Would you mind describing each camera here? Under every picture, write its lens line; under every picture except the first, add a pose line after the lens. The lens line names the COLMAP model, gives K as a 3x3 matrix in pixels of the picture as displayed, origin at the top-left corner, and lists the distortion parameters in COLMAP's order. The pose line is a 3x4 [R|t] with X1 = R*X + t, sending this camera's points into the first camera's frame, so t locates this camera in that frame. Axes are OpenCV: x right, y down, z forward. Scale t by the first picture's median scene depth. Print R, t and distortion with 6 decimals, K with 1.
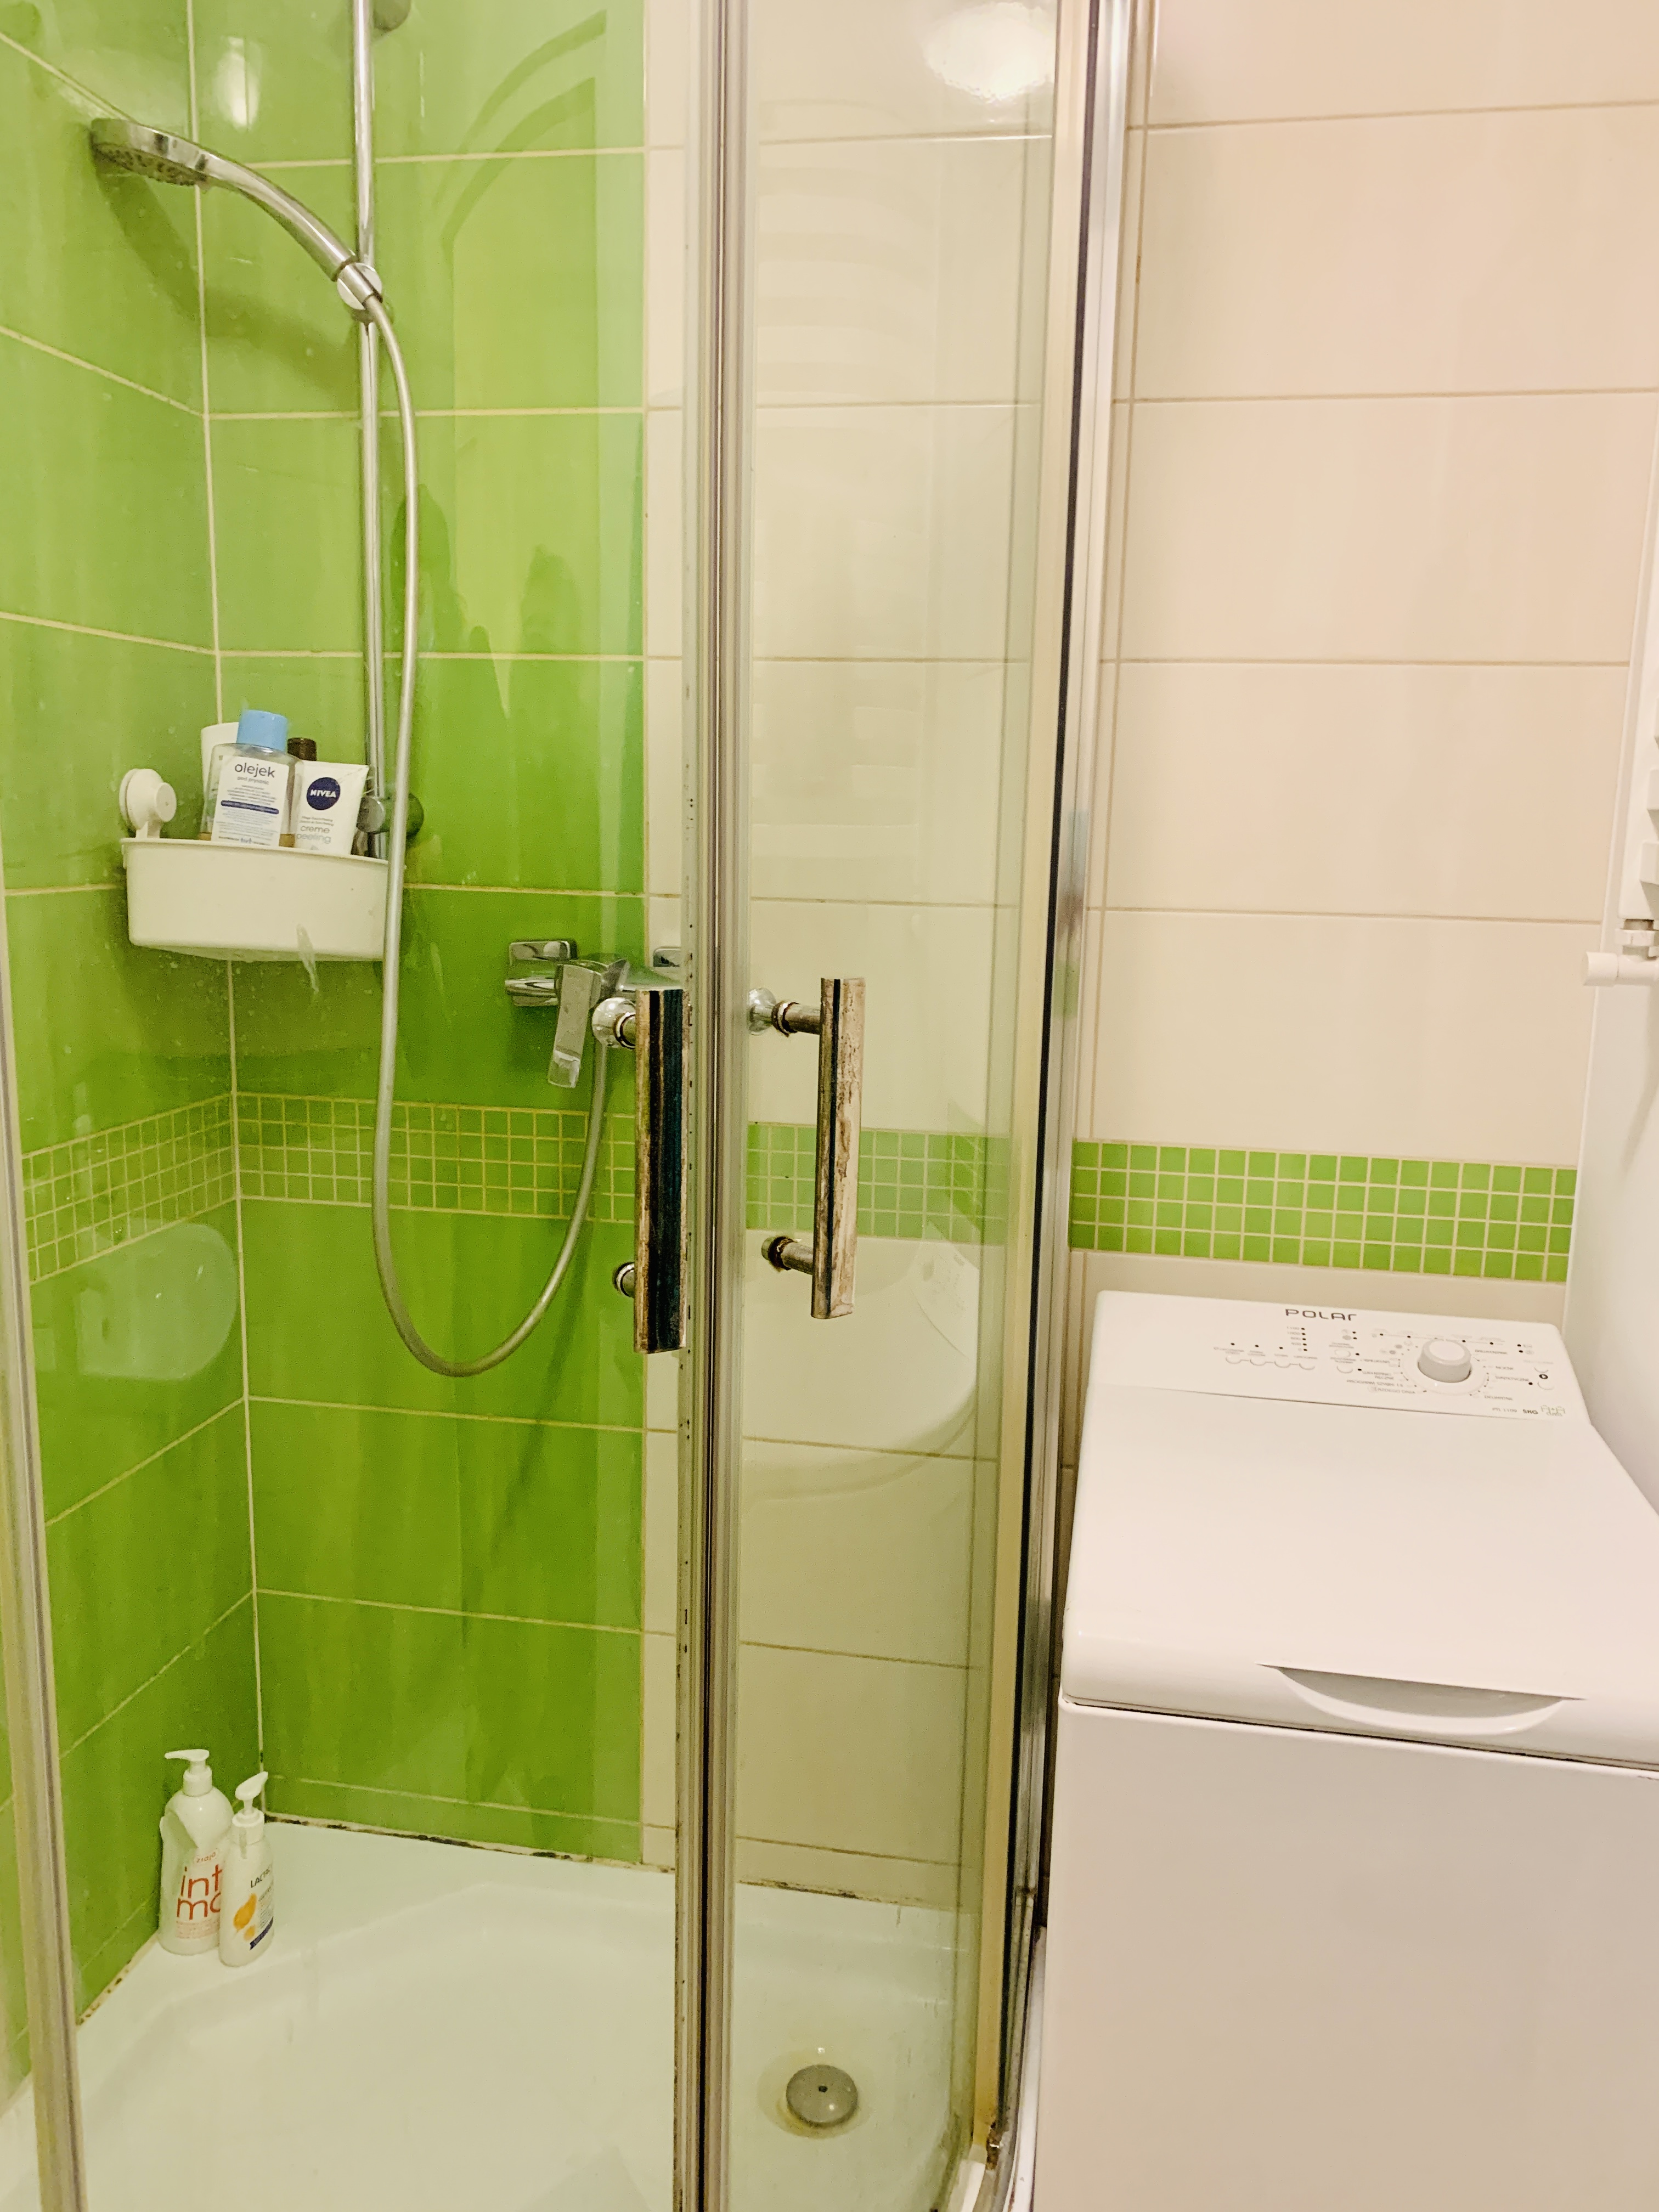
lens RADIAL K [[1701.4, 0, 824.8], [0, 1701.4, 1119.3], [0, 0, 1]] dist [0.003092, -0.005338]
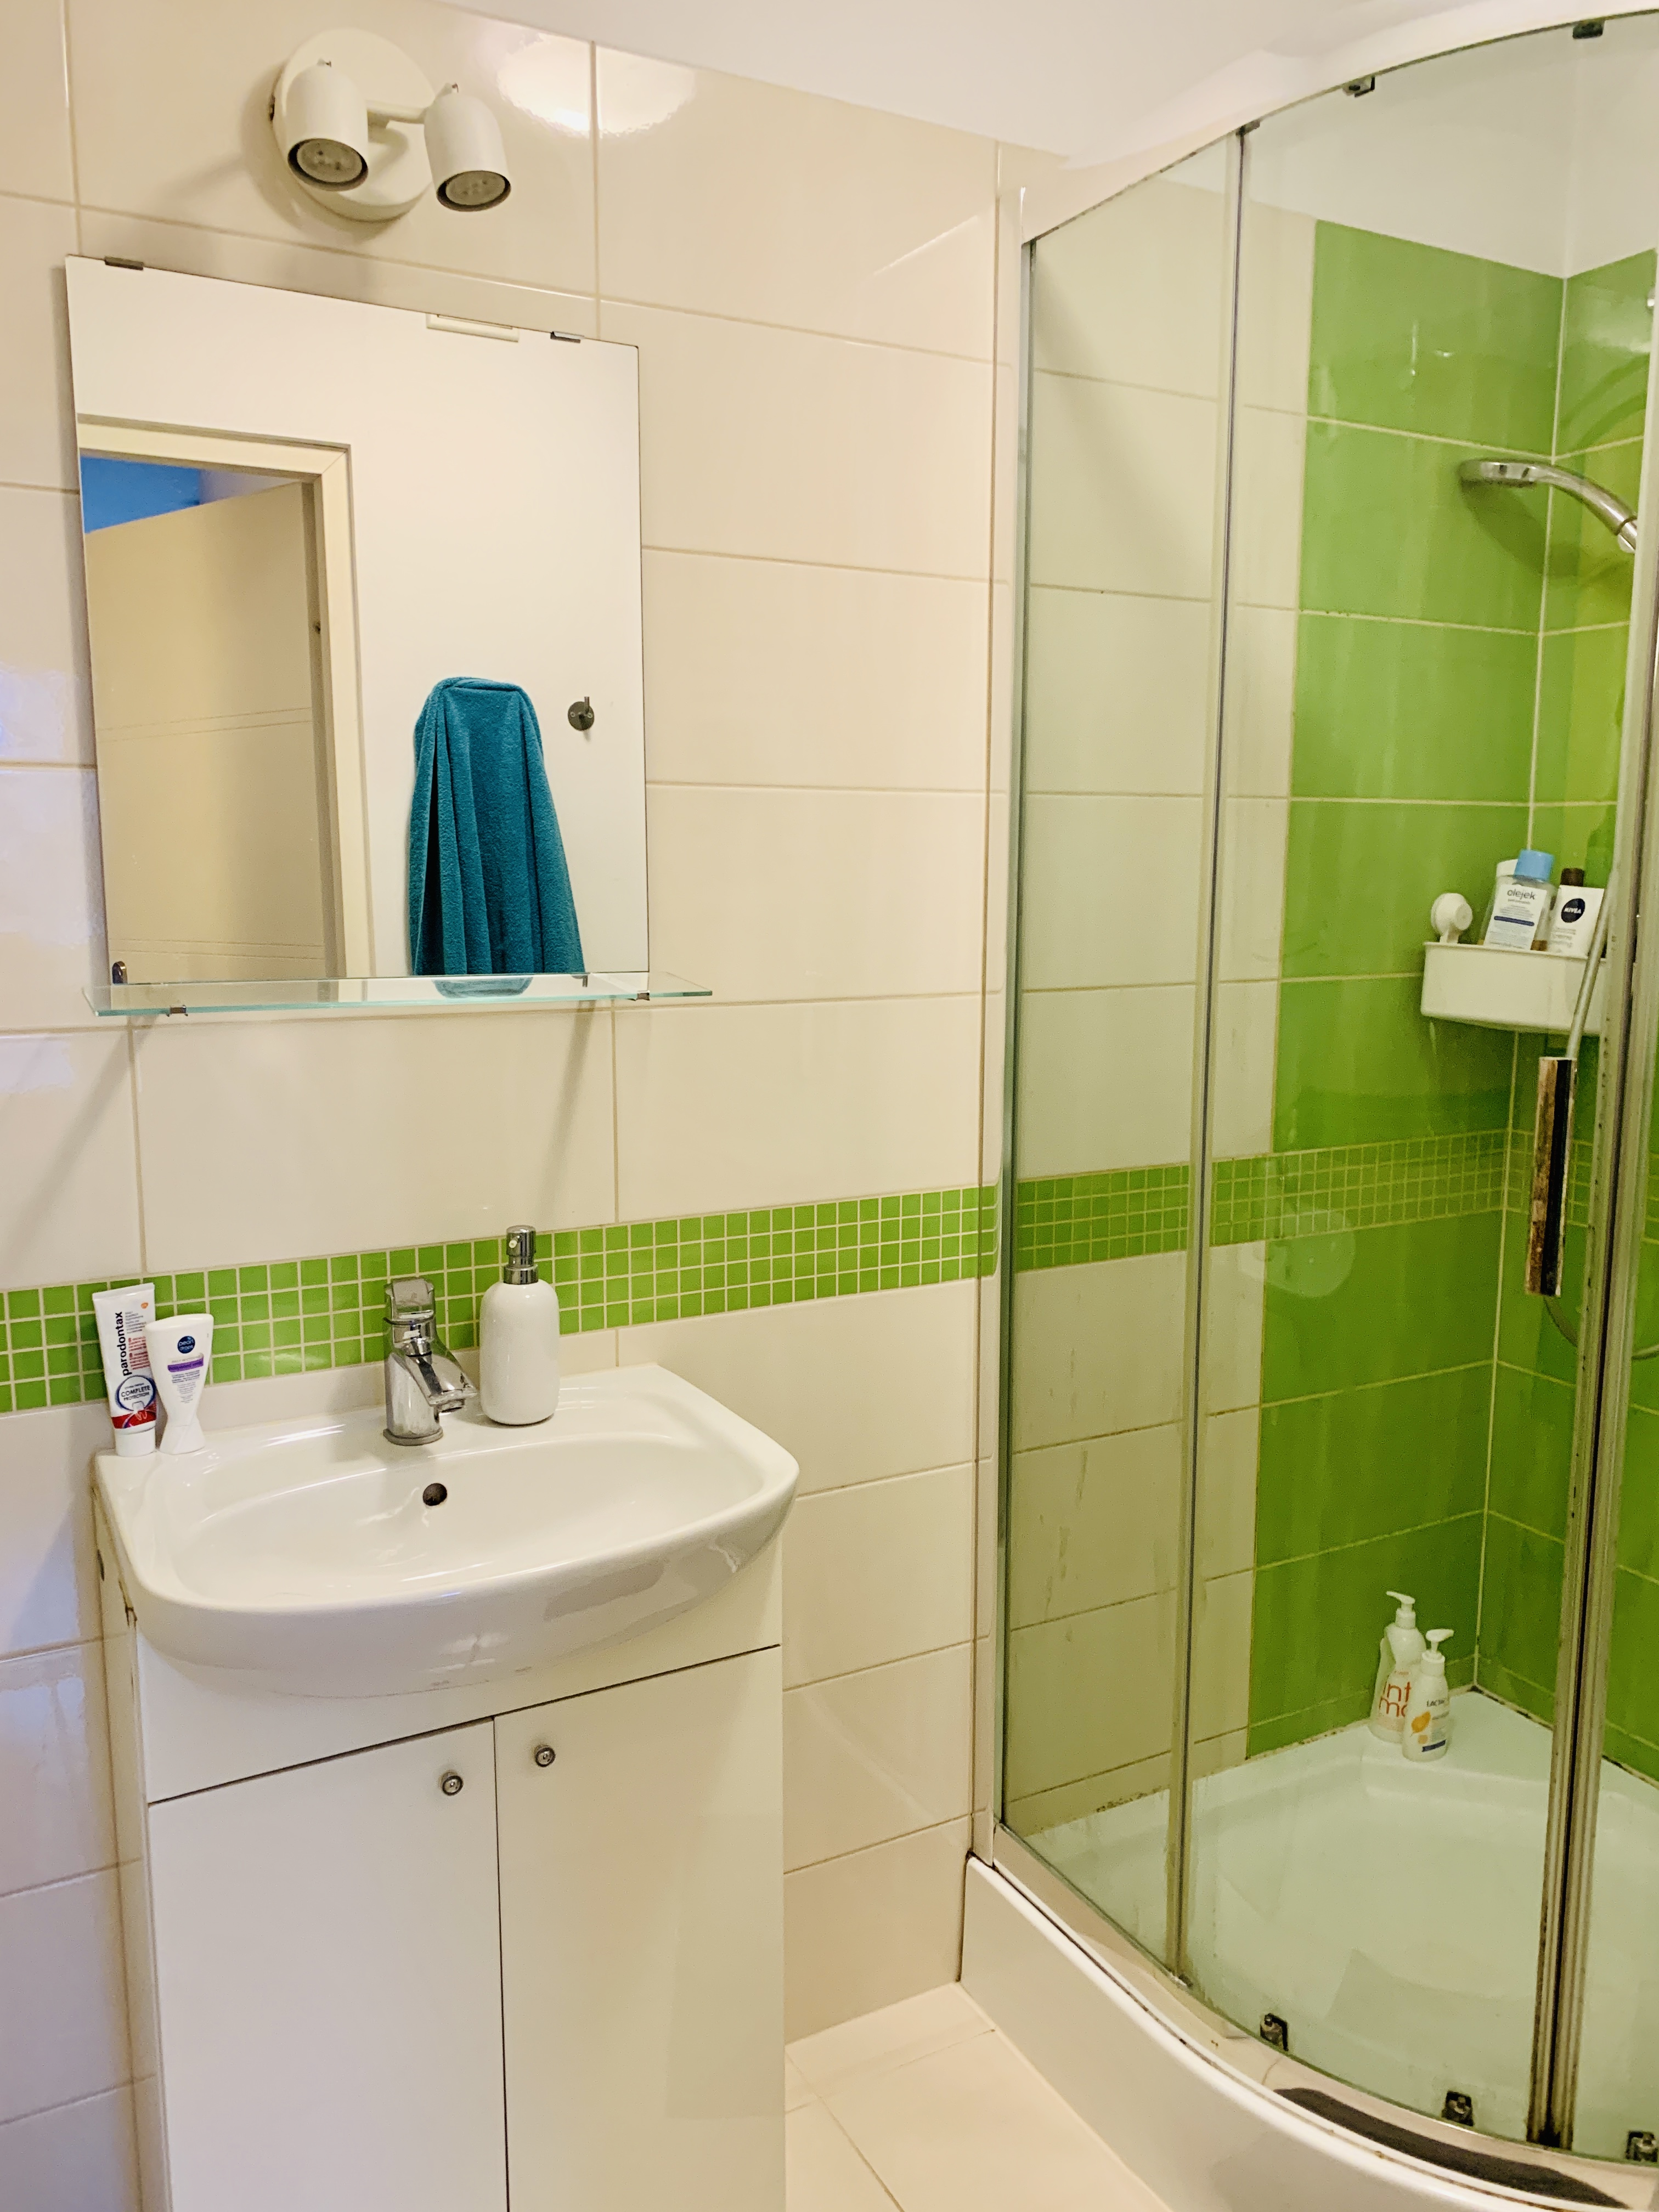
lens RADIAL K [[1701.4, 0, 831.2], [0, 1701.4, 1106.8], [0, 0, 1]] dist [0.003092, -0.005338]
pose [[0.626714, 0.090350, -0.773994, 0.377991], [-0.125150, 0.992032, 0.014466, 0.015032], [0.769134, 0.087799, 0.633028, -0.274872]]
